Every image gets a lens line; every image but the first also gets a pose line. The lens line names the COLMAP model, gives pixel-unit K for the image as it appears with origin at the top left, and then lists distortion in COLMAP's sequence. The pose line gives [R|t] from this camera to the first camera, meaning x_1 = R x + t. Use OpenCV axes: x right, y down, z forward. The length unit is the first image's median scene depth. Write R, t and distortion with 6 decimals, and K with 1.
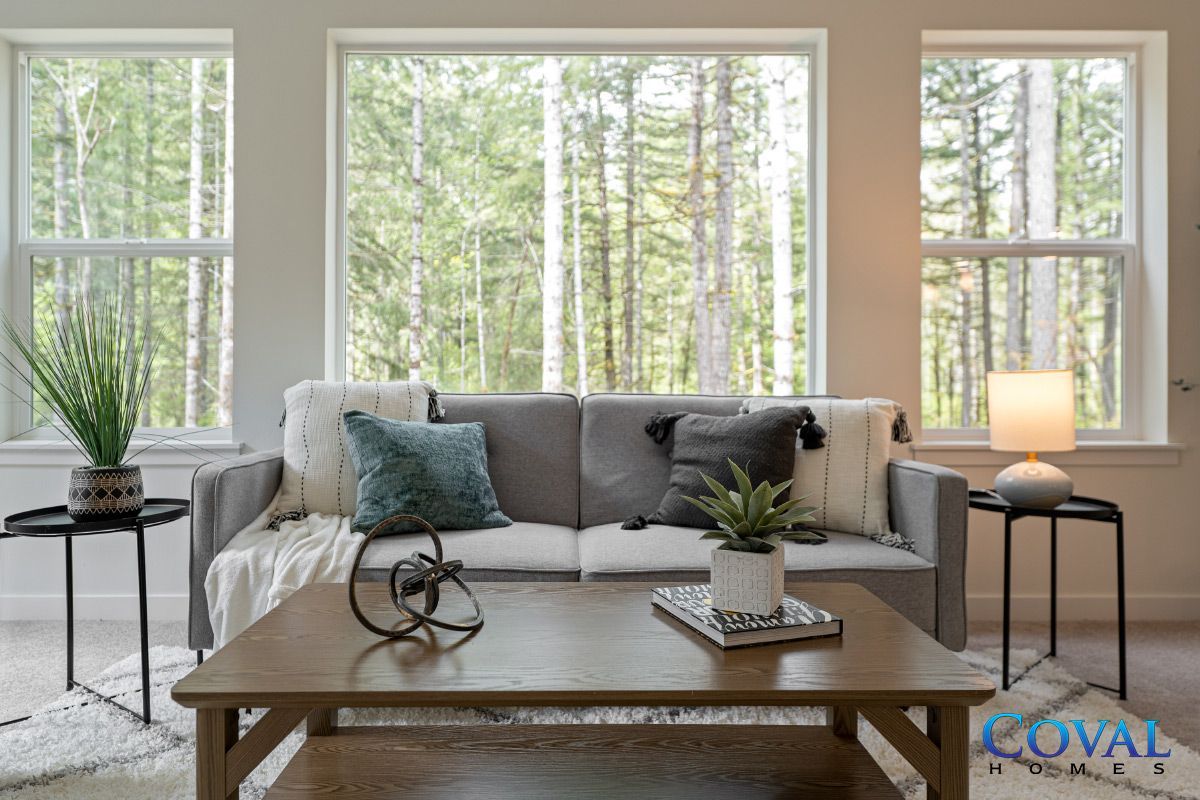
lens RADIAL K [[791.3, 0, 596.0], [0, 791.3, 386.8], [0, 0, 1]] dist [0.001816, 0.002625]
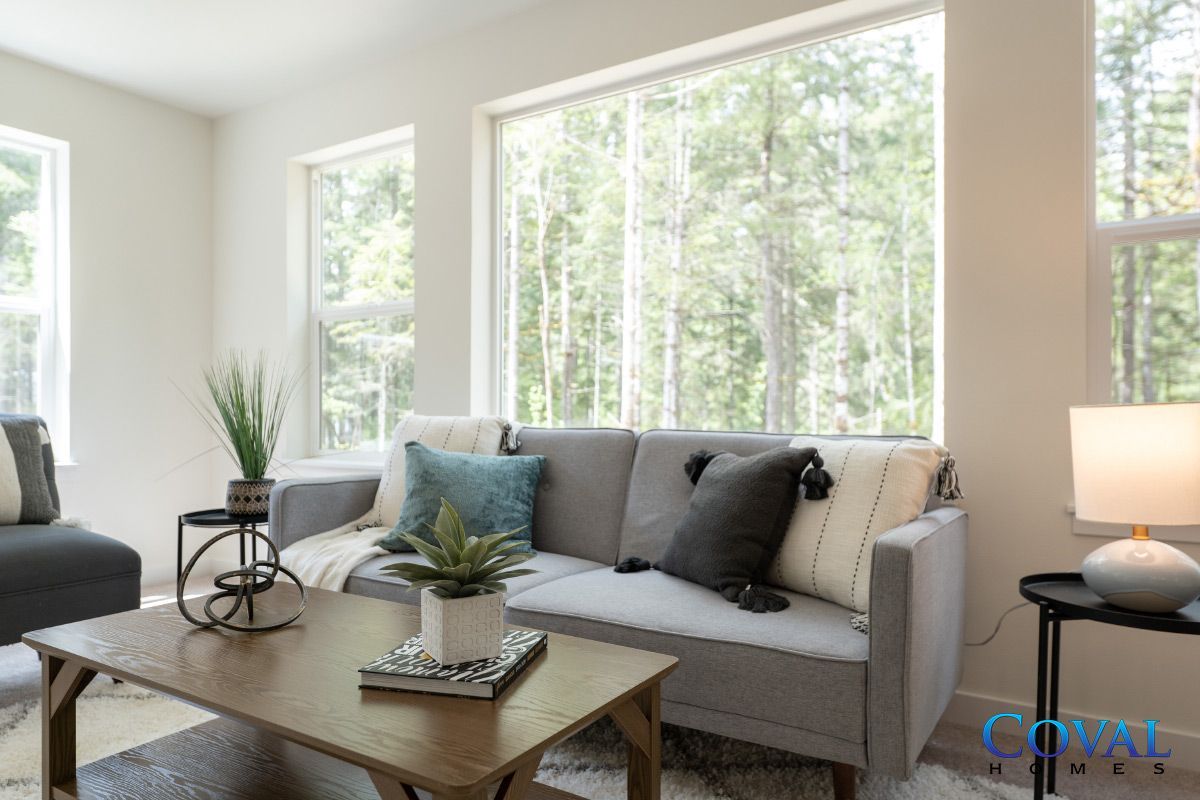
lens RADIAL K [[791.3, 0, 595.6], [0, 791.3, 409.6], [0, 0, 1]] dist [0.001816, 0.002625]
pose [[0.835339, -0.000534, -0.549735, 0.565837], [-0.007927, 0.999884, -0.013016, -0.002862], [0.549679, 0.015230, 0.835237, 0.195661]]
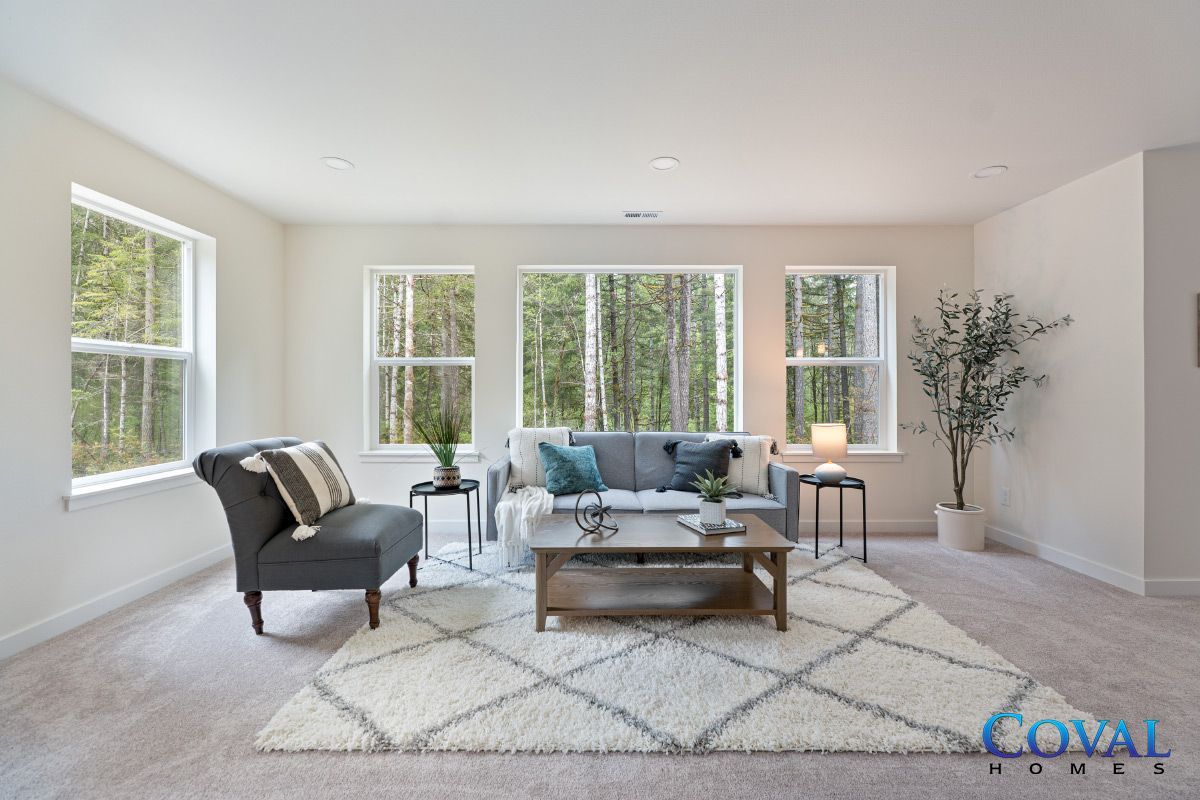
lens RADIAL K [[495.4, 0, 605.0], [0, 495.4, 393.8], [0, 0, 1]] dist [-0.000185, 0.000634]
pose [[0.999994, -0.000223, 0.003541, -0.130417], [0.000243, 0.999984, -0.005707, -0.109884], [-0.003539, 0.005707, 0.999977, -0.502065]]
